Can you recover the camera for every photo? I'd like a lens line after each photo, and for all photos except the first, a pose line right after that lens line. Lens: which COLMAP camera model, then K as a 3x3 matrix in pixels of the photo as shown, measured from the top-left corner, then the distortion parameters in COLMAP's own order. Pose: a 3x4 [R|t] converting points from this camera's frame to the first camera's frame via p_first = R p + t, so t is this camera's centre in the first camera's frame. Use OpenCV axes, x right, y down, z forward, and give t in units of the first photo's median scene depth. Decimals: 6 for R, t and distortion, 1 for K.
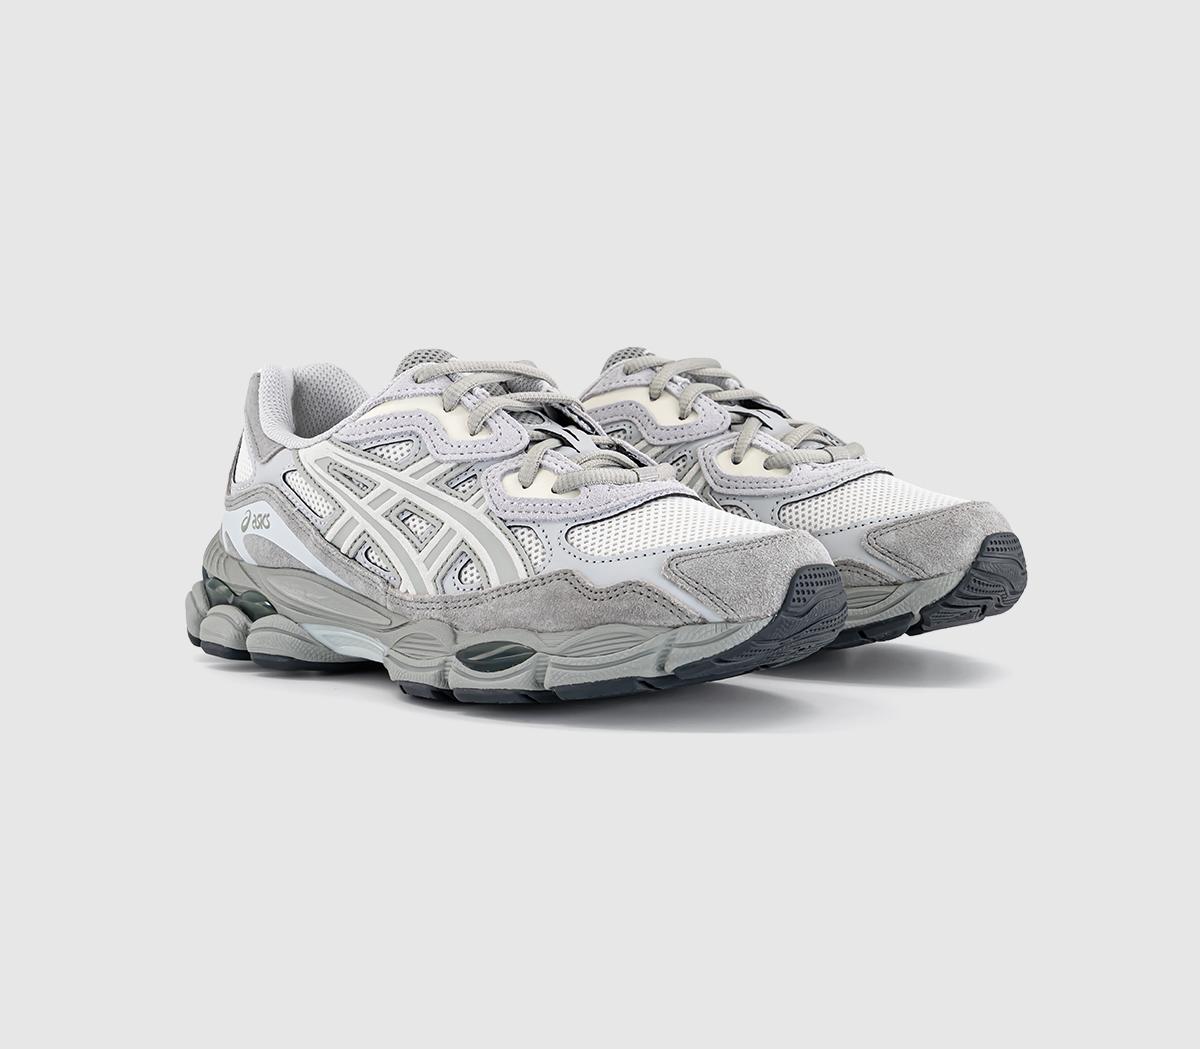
lens RADIAL K [[1830.0, 0, 600.0], [0, 1830.0, 524.5], [0, 0, 1]] dist [0.022956, 0.021007]
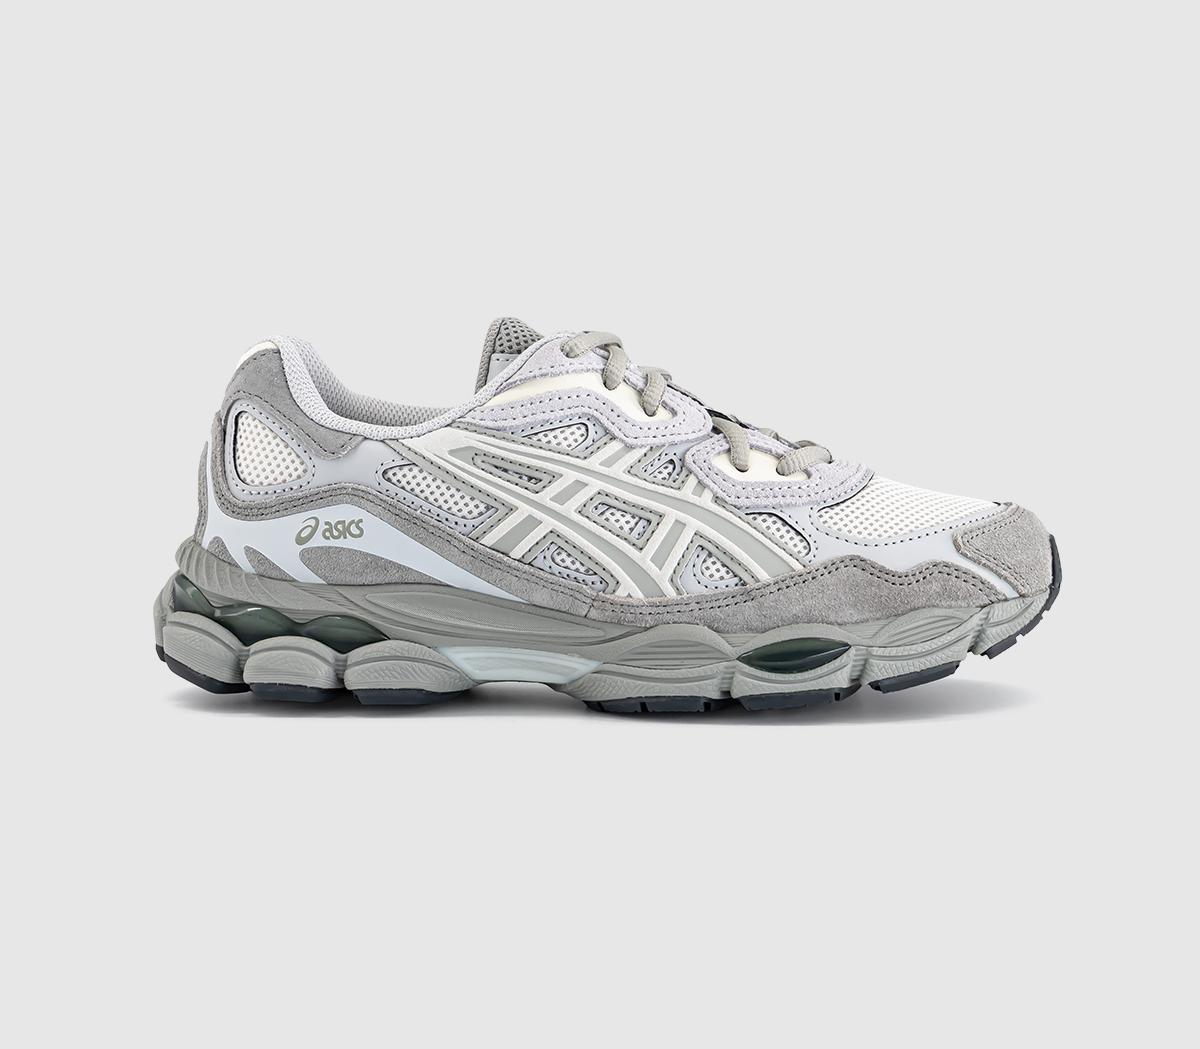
lens RADIAL K [[1830.0, 0, 600.0], [0, 1830.0, 524.5], [0, 0, 1]] dist [0.022956, 0.021007]
pose [[0.820733, -0.057516, 0.568409, -0.596615], [0.054128, 0.998272, 0.022856, -0.017645], [-0.568742, 0.012008, 0.822428, 0.281480]]
